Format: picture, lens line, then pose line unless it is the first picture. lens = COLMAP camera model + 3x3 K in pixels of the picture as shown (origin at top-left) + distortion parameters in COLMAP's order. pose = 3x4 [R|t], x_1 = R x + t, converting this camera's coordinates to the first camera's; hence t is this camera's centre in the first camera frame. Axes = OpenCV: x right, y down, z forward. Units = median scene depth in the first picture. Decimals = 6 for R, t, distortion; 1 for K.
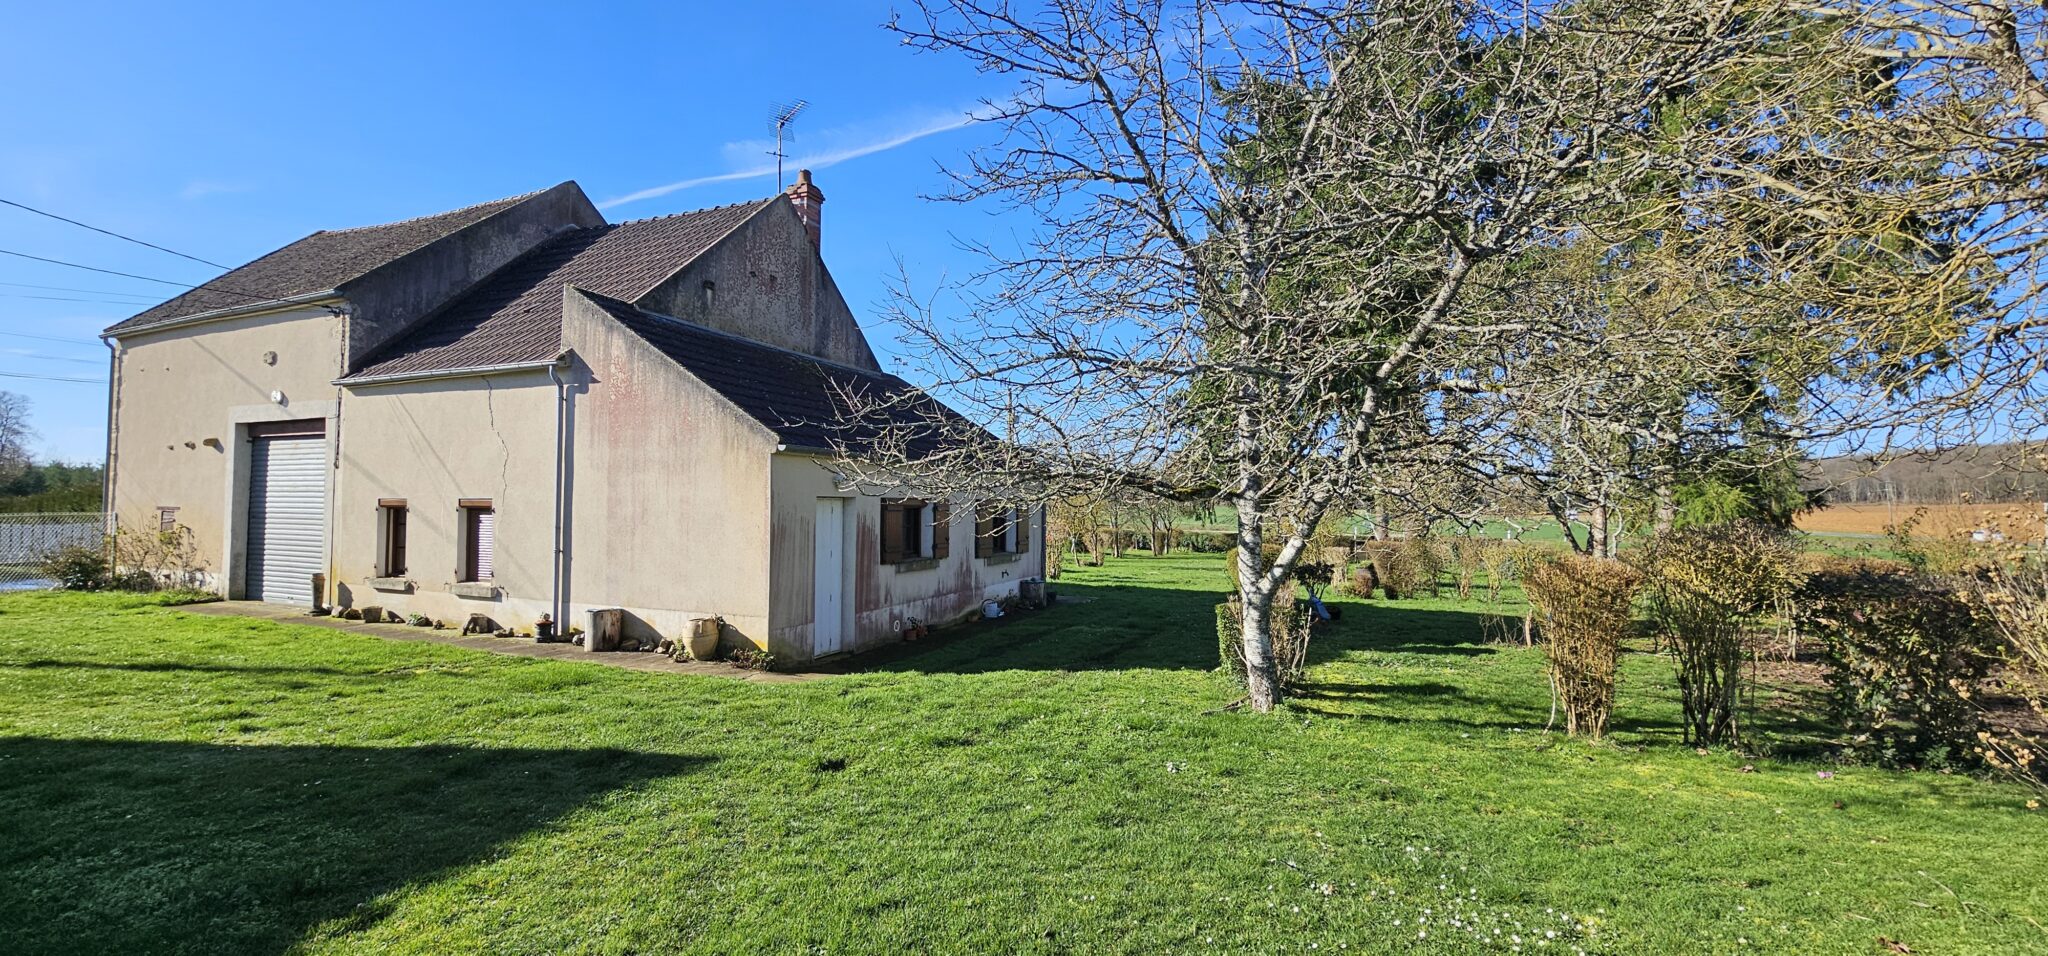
lens RADIAL K [[833.7, 0, 1022.9], [0, 833.7, 496.3], [0, 0, 1]] dist [-0.002999, 0.000006]
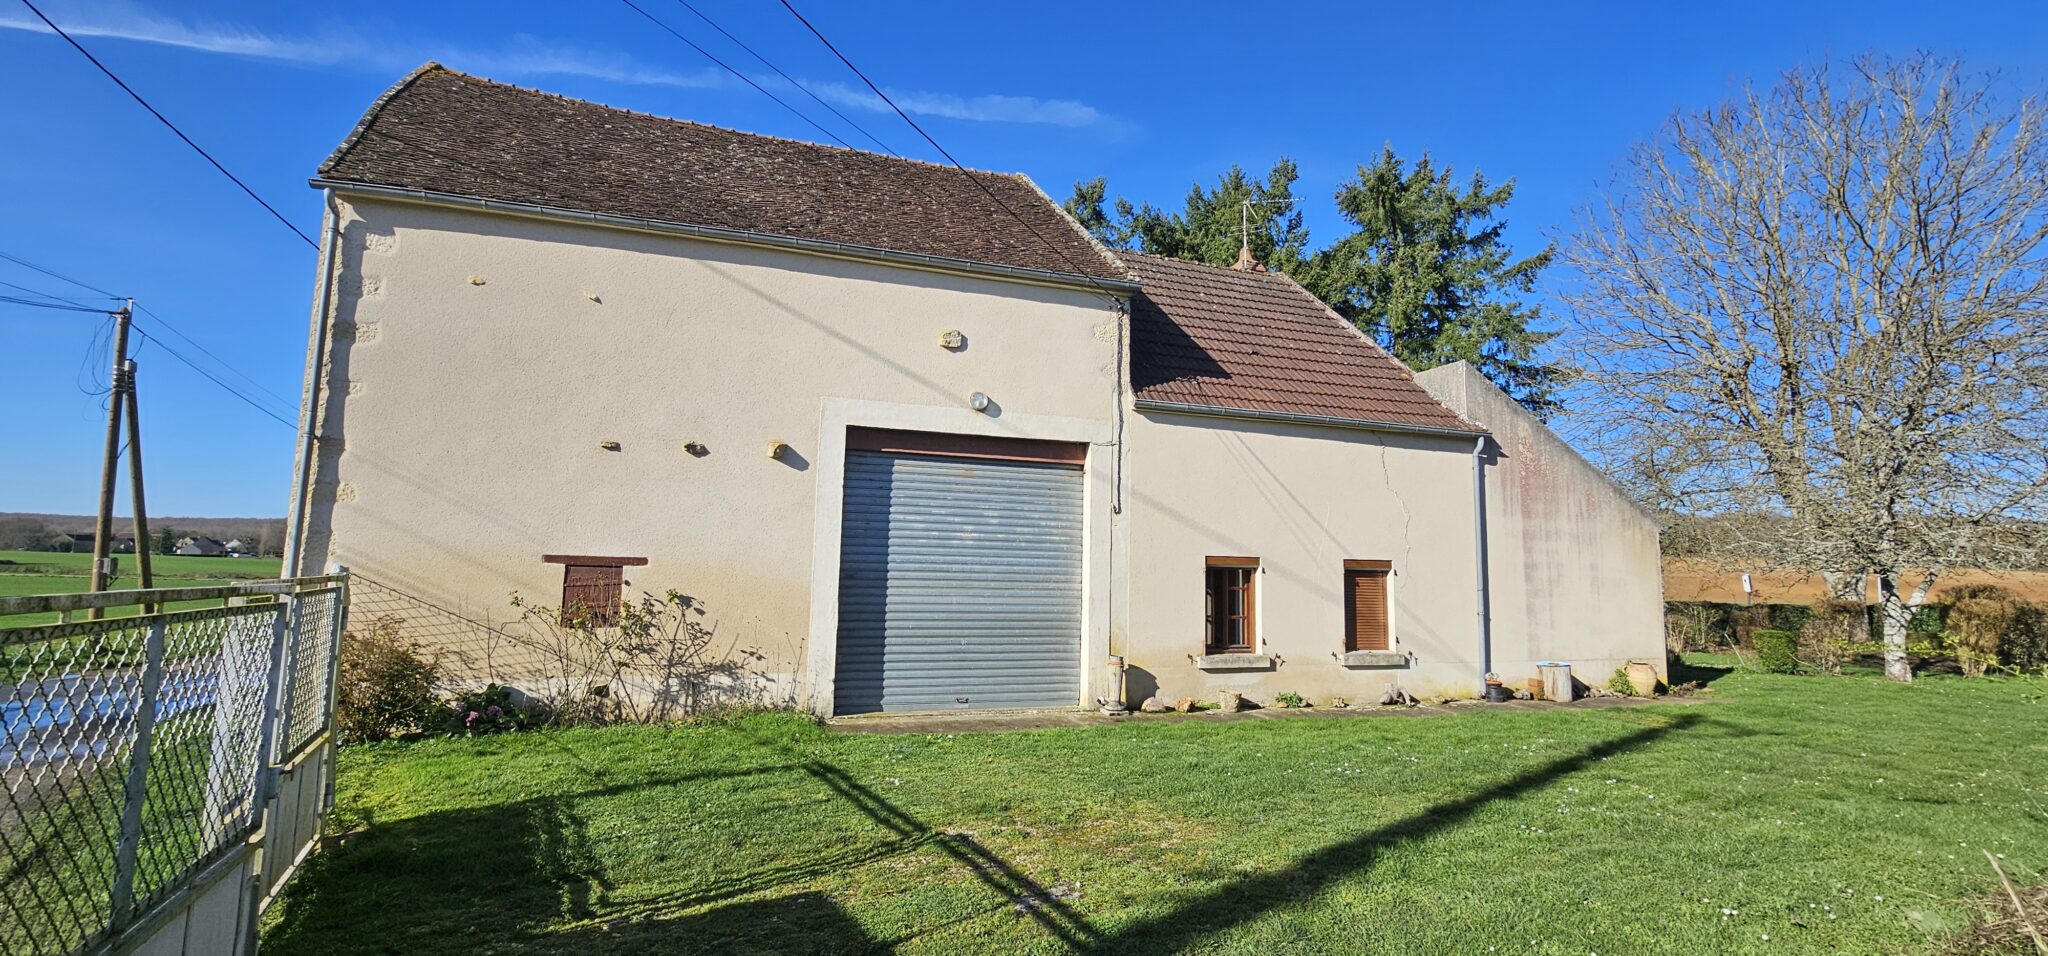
lens RADIAL K [[833.7, 0, 1023.3], [0, 833.7, 466.7], [0, 0, 1]] dist [-0.002999, 0.000006]
pose [[0.748734, 0.082511, 0.657715, -1.564110], [-0.029703, 0.995402, -0.091062, -0.004789], [-0.662205, 0.048645, 0.747742, 0.550274]]
